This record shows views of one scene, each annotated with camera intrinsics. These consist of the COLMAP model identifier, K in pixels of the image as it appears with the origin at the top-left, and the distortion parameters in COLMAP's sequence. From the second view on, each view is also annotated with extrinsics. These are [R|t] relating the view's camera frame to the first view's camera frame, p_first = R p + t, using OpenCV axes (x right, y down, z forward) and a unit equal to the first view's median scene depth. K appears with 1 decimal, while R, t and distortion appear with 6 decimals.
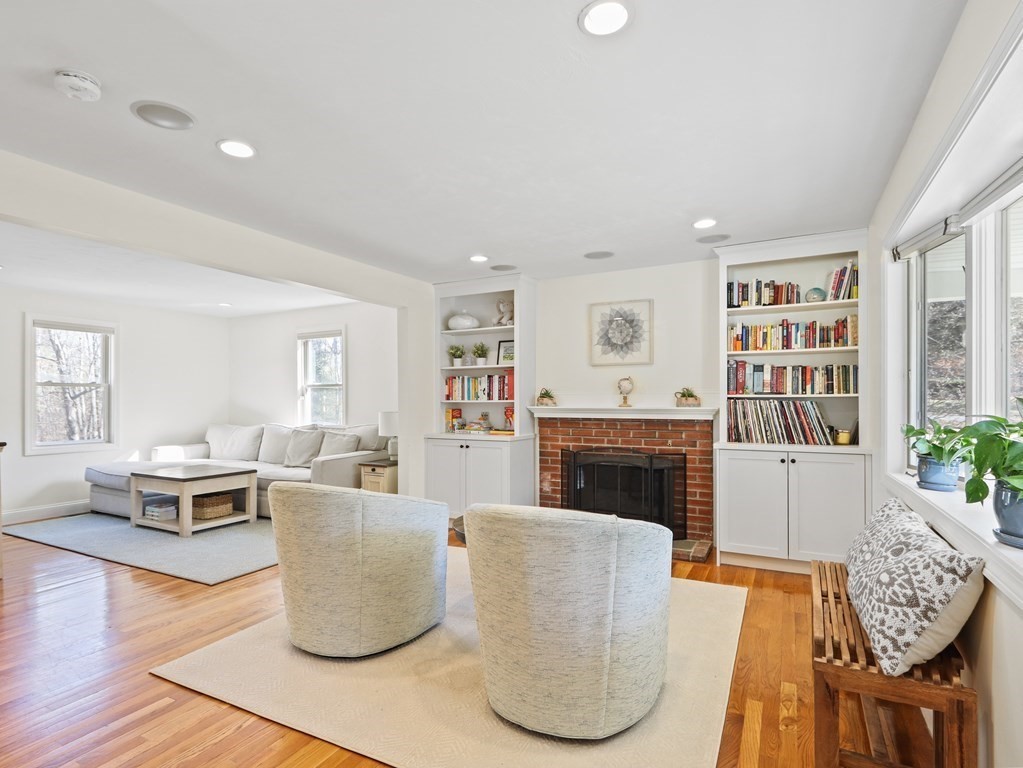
lens RADIAL K [[543.8, 0, 498.1], [0, 543.8, 398.7], [0, 0, 1]] dist [0.012830, -0.003661]
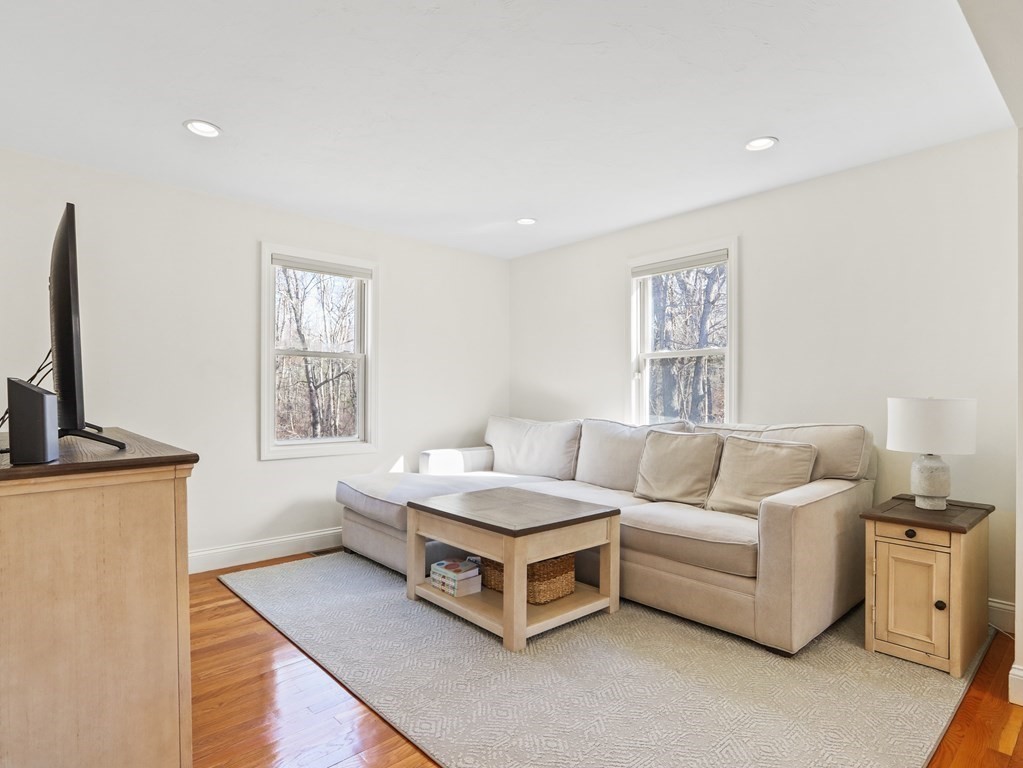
lens RADIAL K [[575.5, 0, 502.2], [0, 575.5, 393.7], [0, 0, 1]] dist [0.012285, 0.000935]
pose [[0.940995, 0.004248, -0.338393, -0.388980], [-0.003720, 0.999991, 0.002208, 0.023424], [0.338400, -0.000819, 0.941002, 0.486407]]
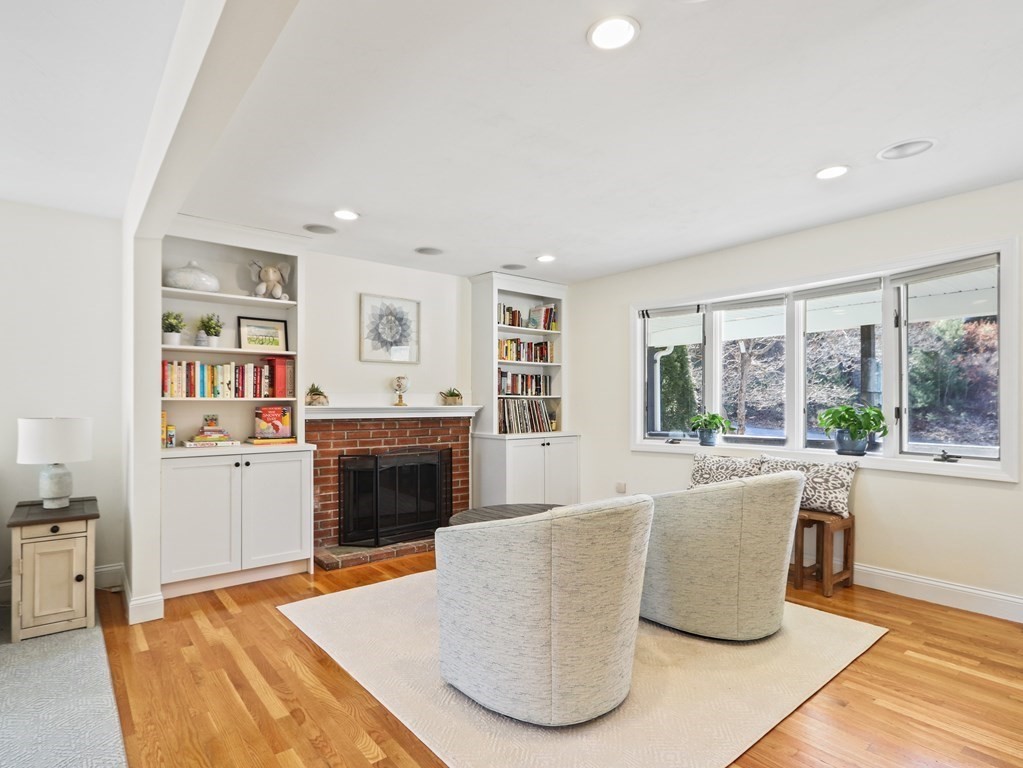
lens RADIAL K [[543.8, 0, 501.0], [0, 543.8, 401.5], [0, 0, 1]] dist [0.012830, -0.003661]
pose [[0.399438, 0.006773, 0.916735, -0.557754], [-0.000849, 0.999975, -0.007018, 0.012986], [-0.916760, 0.002025, 0.399433, 0.415733]]
